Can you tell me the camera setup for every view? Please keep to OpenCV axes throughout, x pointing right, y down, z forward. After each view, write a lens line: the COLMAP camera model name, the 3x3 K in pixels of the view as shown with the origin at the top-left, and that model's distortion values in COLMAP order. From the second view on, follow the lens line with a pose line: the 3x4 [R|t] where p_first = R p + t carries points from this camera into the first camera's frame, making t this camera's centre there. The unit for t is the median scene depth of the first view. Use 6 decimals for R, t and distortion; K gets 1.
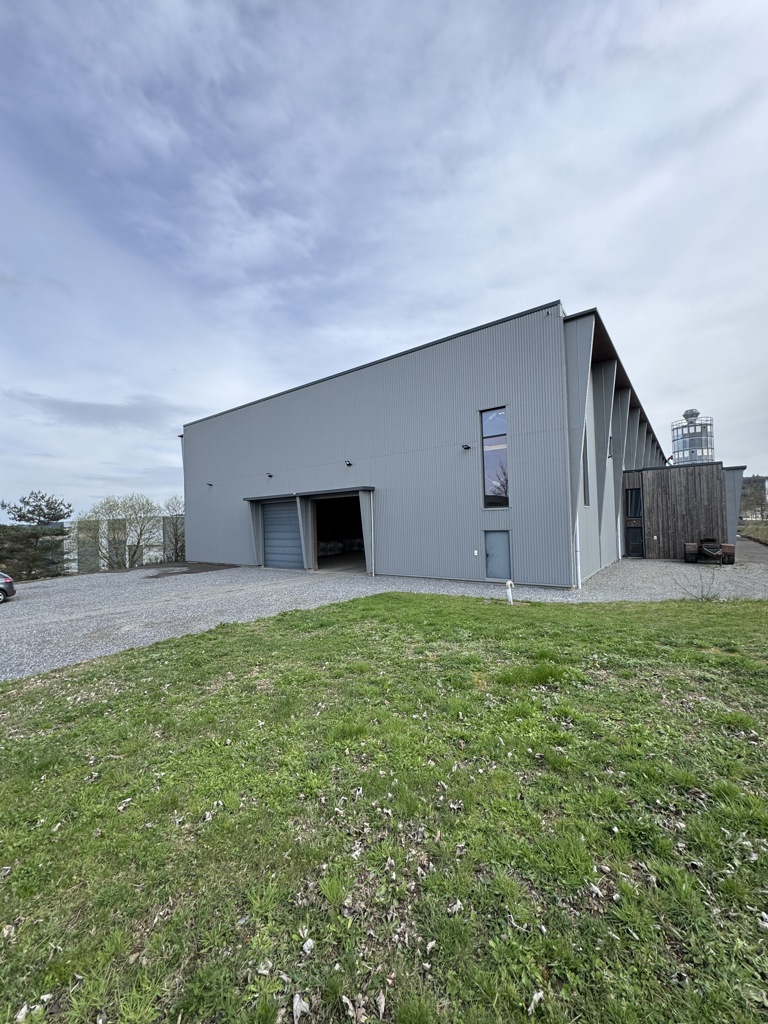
lens RADIAL K [[409.4, 0, 382.5], [0, 409.4, 508.5], [0, 0, 1]] dist [0.011200, -0.000130]
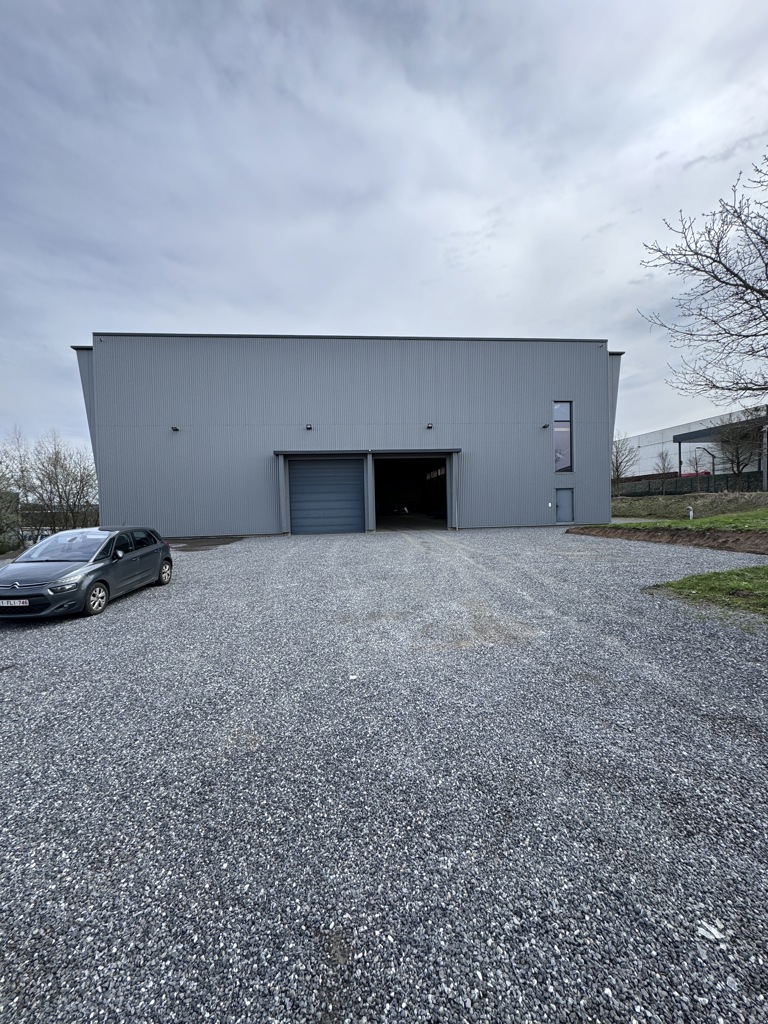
lens RADIAL K [[409.4, 0, 379.5], [0, 409.4, 506.3], [0, 0, 1]] dist [0.011200, -0.000130]
pose [[0.734004, 0.013057, 0.679019, -0.801170], [-0.017847, 0.999841, 0.000065, 0.089036], [-0.678910, -0.012166, 0.734121, 0.279101]]
